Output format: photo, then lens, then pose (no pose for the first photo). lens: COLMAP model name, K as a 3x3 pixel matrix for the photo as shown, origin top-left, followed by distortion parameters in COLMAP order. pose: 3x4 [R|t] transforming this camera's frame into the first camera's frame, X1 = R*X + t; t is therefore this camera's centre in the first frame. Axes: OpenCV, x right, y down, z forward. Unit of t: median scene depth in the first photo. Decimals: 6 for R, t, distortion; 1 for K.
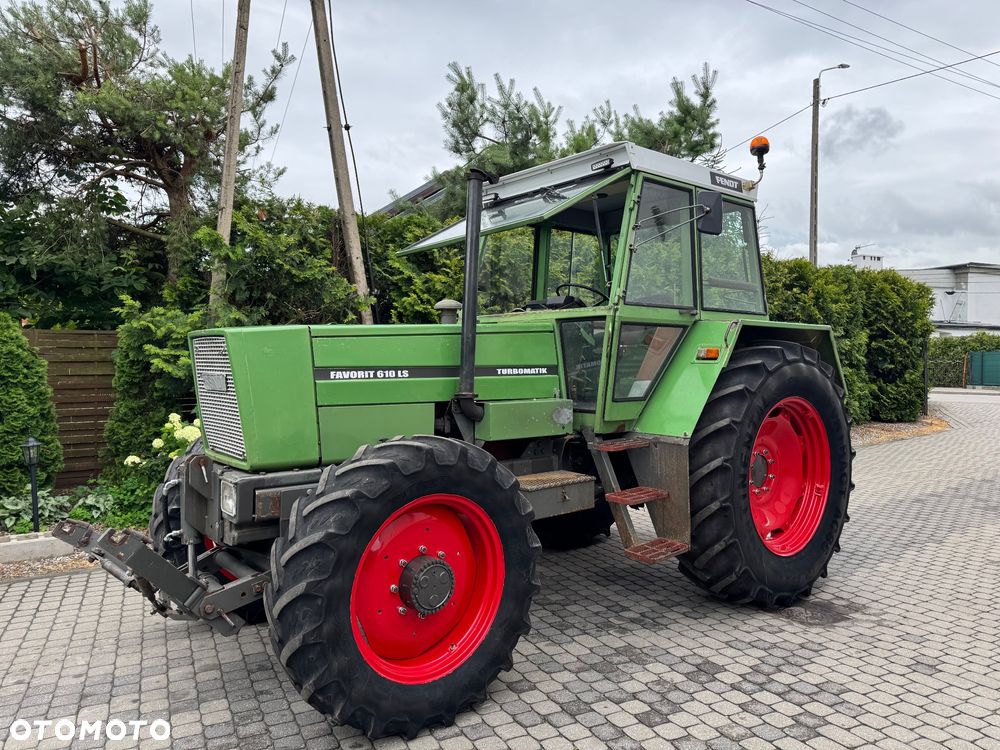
lens RADIAL K [[706.0, 0, 503.3], [0, 706.0, 368.1], [0, 0, 1]] dist [0.063619, -0.079947]
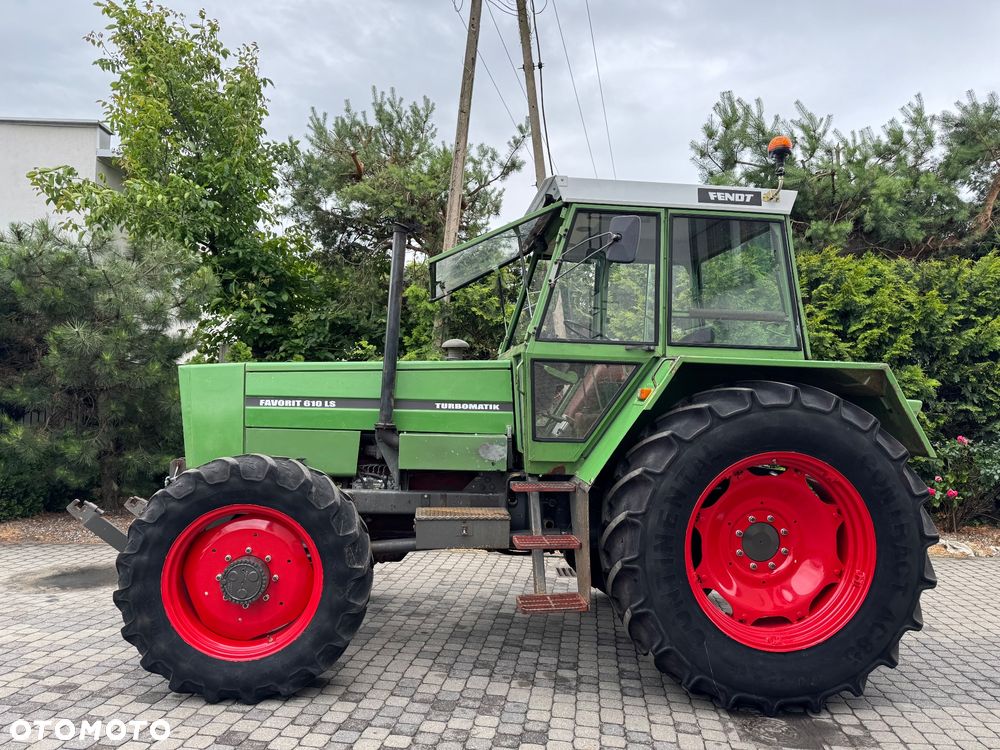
lens RADIAL K [[706.0, 0, 502.4], [0, 706.0, 369.9], [0, 0, 1]] dist [0.063619, -0.079947]
pose [[0.826694, 0.005427, -0.562626, 0.657545], [-0.035270, 0.998487, -0.042193, -0.007682], [0.561545, 0.054724, 0.825634, 0.169622]]
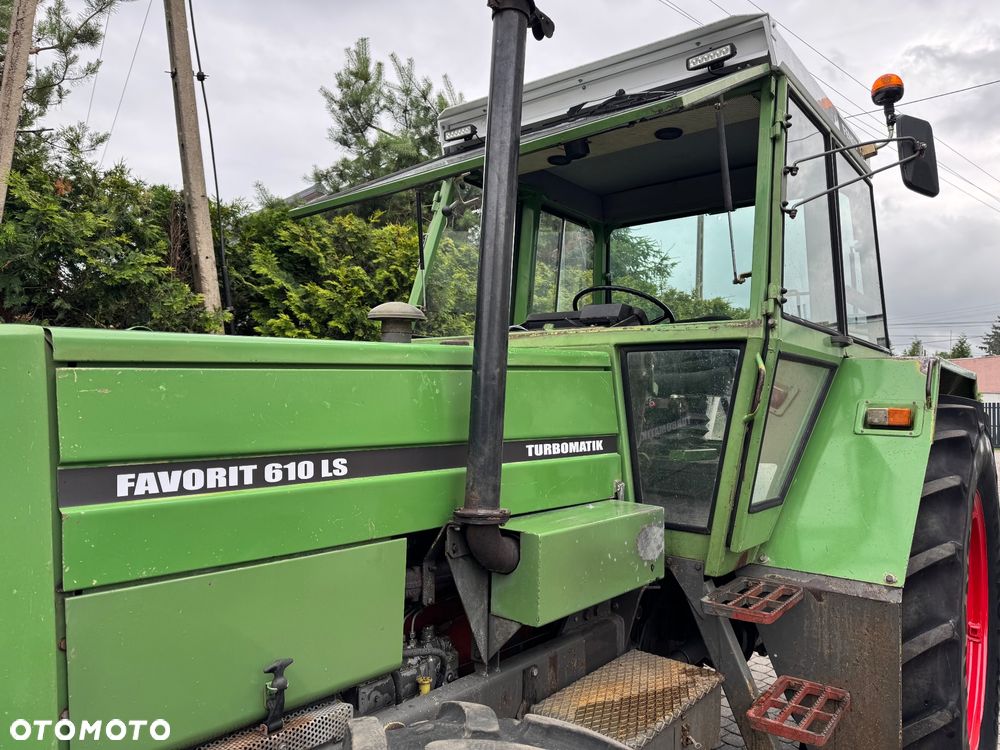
lens RADIAL K [[706.0, 0, 500.2], [0, 706.0, 361.7], [0, 0, 1]] dist [0.063619, -0.079947]
pose [[0.980686, 0.028796, 0.193460, -0.114062], [-0.016052, 0.997615, -0.067126, -0.021668], [-0.194931, 0.062724, 0.978809, 0.532967]]
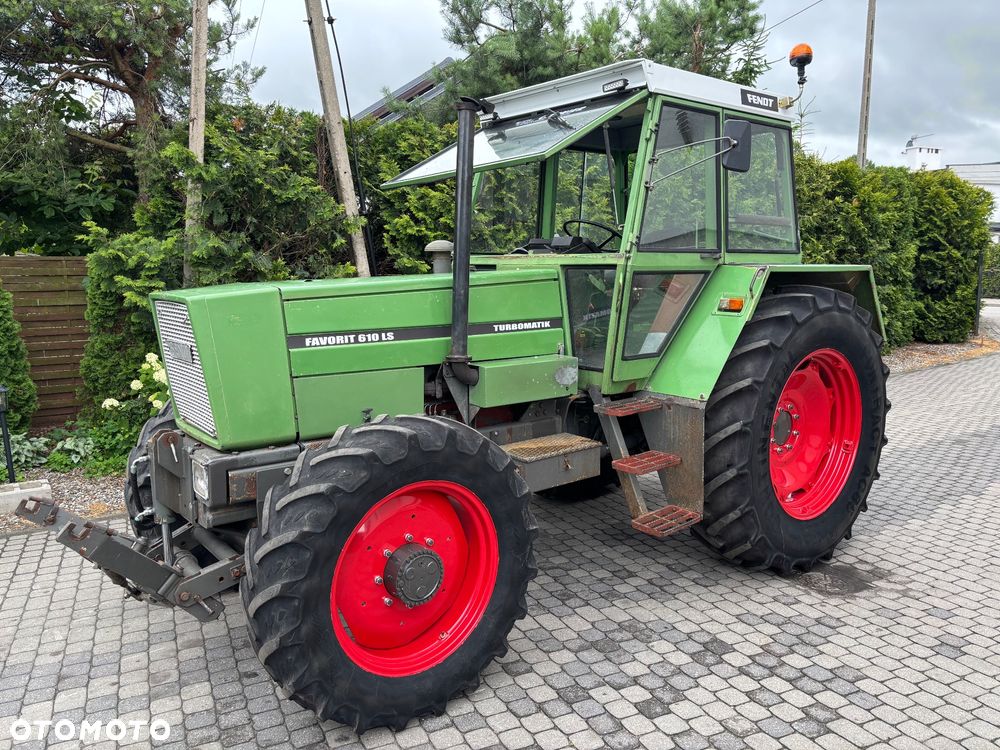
lens RADIAL K [[762.0, 0, 501.2], [0, 762.0, 370.2], [0, 0, 1]] dist [0.042028, -0.034432]
pose [[0.999799, -0.000099, -0.020064, 0.019683], [0.002664, 0.991791, 0.127842, -0.064197], [0.019886, -0.127870, 0.991592, 0.028023]]
